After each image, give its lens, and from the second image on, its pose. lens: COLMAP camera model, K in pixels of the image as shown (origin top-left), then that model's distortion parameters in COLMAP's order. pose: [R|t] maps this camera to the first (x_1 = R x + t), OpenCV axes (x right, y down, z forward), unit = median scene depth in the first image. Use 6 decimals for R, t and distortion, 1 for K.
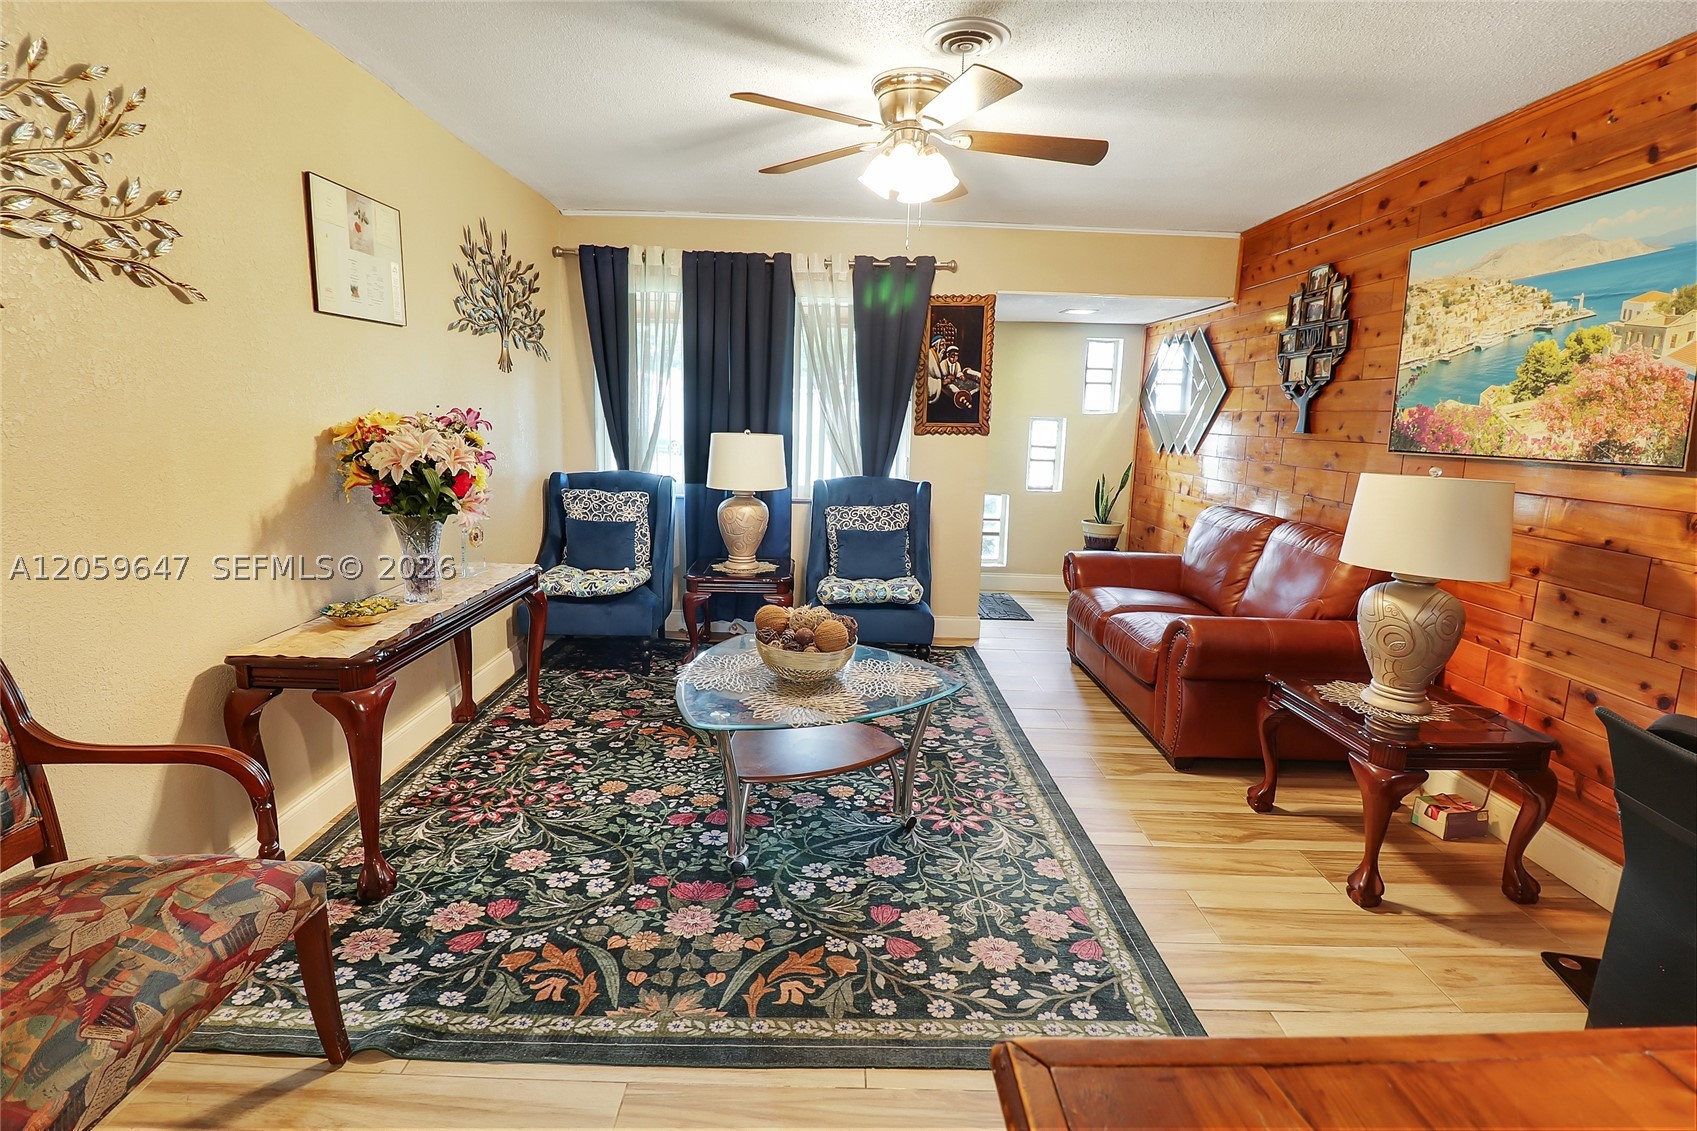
lens RADIAL K [[791.2, 0, 849.9], [0, 791.2, 538.4], [0, 0, 1]] dist [-0.000185, -0.013262]
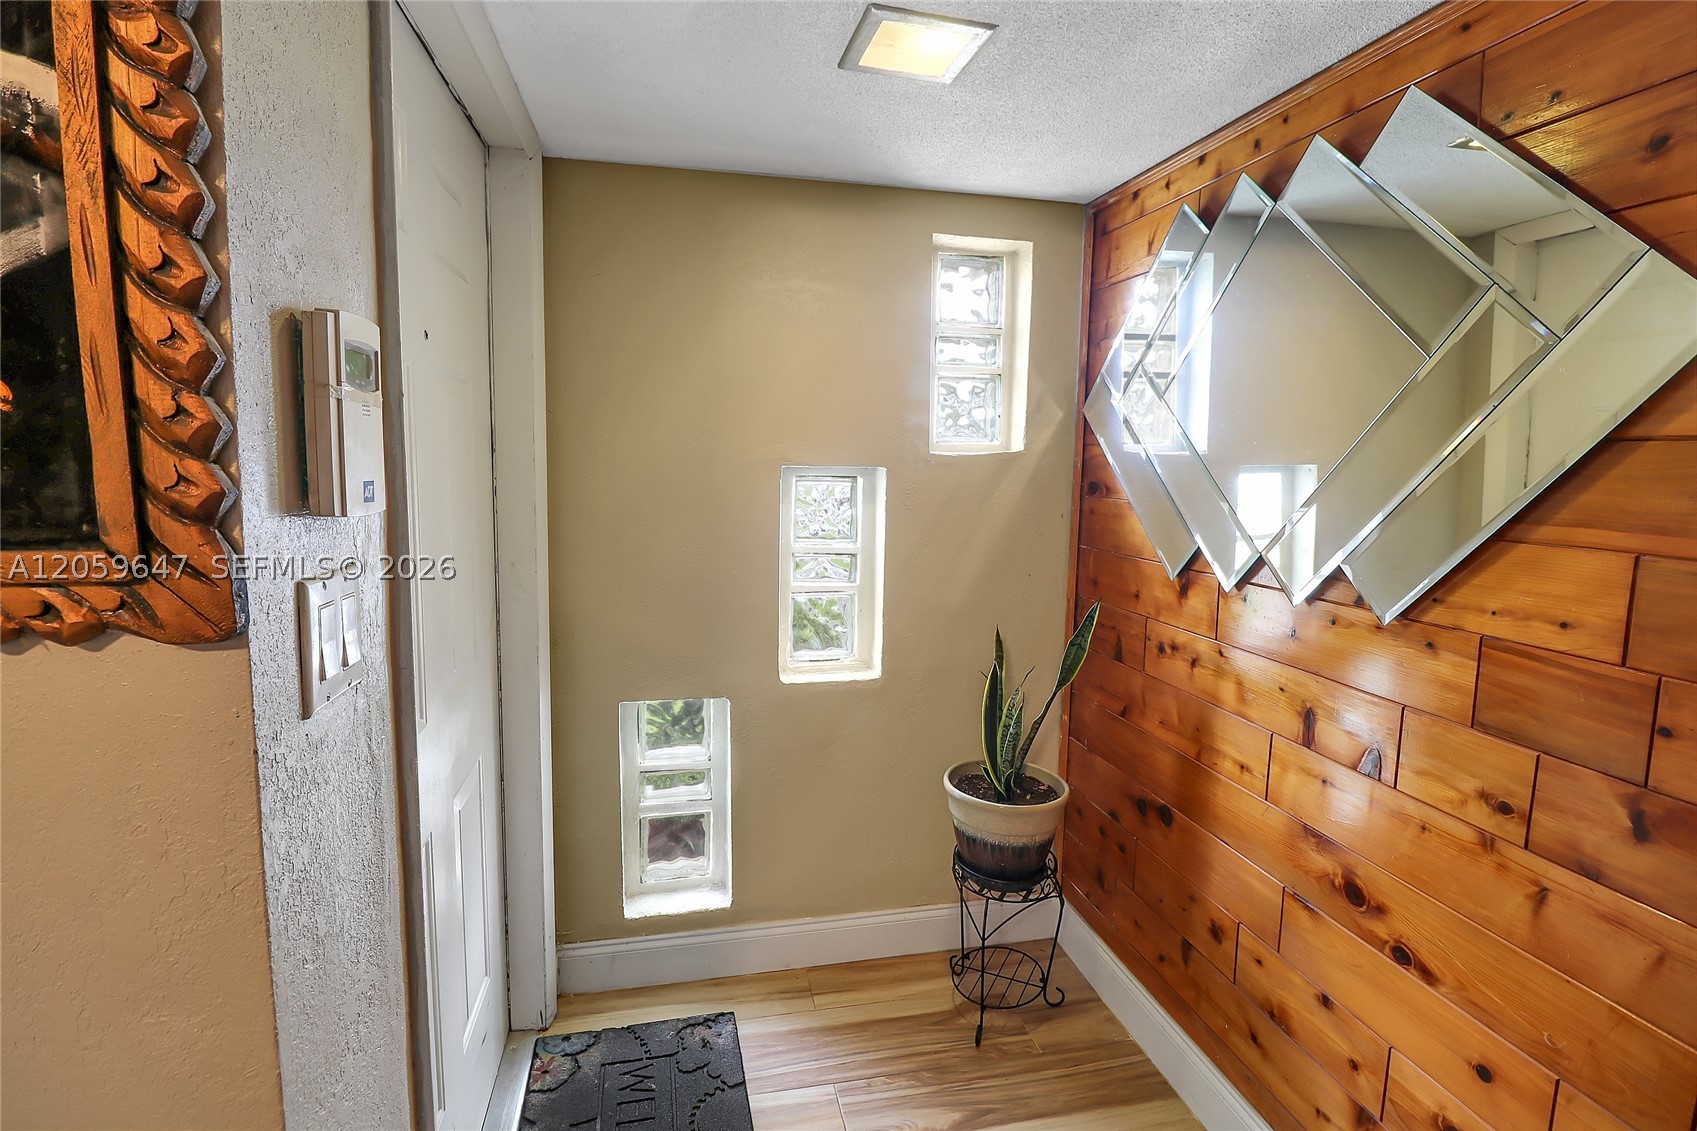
lens RADIAL K [[787.8, 0, 847.5], [0, 787.8, 539.1], [0, 0, 1]] dist [-0.001429, -0.012453]
pose [[0.977813, -0.028551, 0.207526, 0.184985], [0.043303, 0.996820, -0.066892, -0.099431], [-0.204956, 0.074395, 0.975940, 0.669421]]
